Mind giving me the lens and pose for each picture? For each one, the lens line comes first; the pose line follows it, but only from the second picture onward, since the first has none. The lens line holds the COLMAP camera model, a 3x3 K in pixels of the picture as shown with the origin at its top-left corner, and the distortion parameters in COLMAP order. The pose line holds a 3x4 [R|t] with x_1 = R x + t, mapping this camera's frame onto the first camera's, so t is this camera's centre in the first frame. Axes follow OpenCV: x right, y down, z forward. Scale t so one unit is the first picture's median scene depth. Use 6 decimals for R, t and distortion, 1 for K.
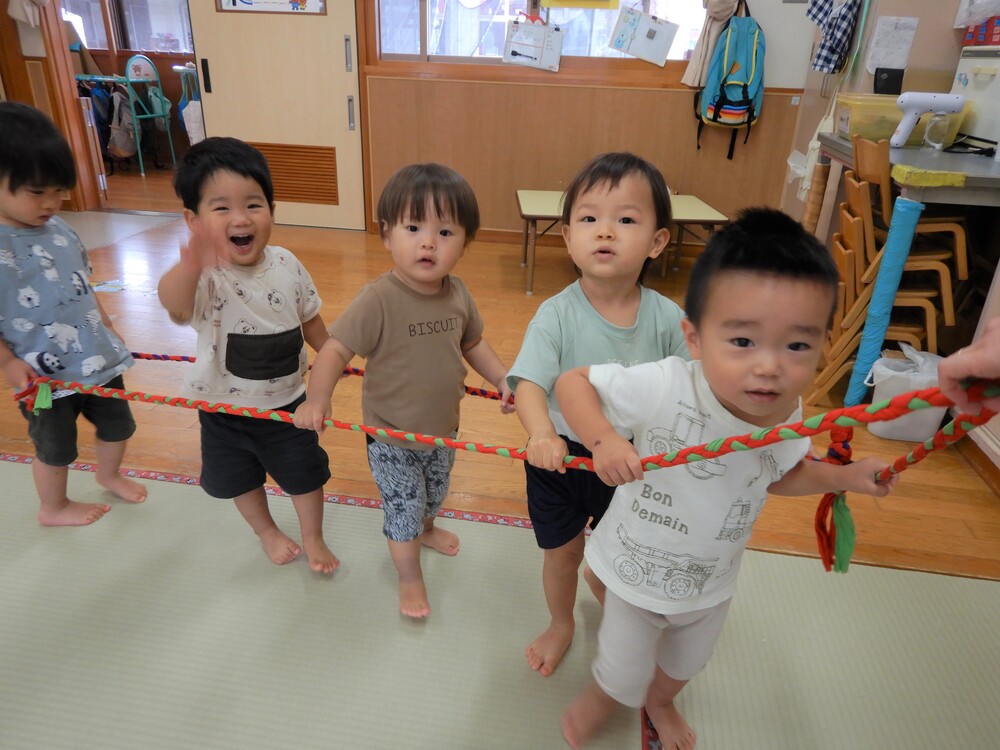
lens RADIAL K [[708.1, 0, 500.6], [0, 708.1, 378.4], [0, 0, 1]] dist [0.018345, -0.001809]
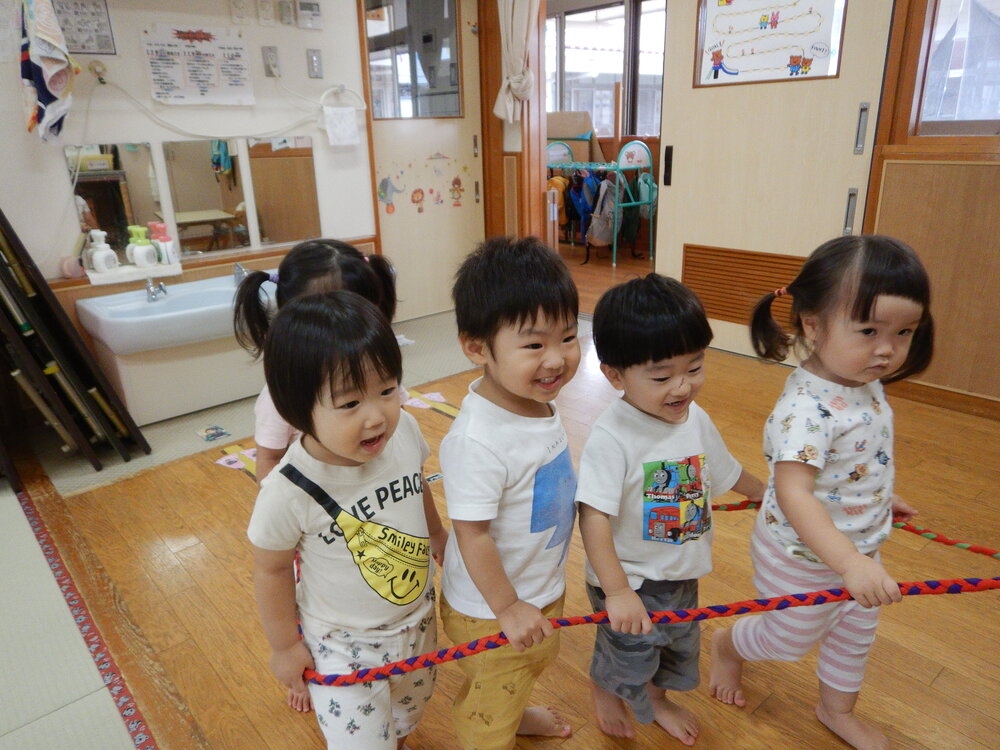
lens RADIAL K [[708.1, 0, 499.3], [0, 708.1, 373.3], [0, 0, 1]] dist [0.018345, -0.001809]
pose [[0.755582, 0.164542, -0.634052, -0.004727], [-0.222304, 0.974905, -0.011916, -0.108169], [0.616180, 0.149956, 0.773198, 0.221911]]
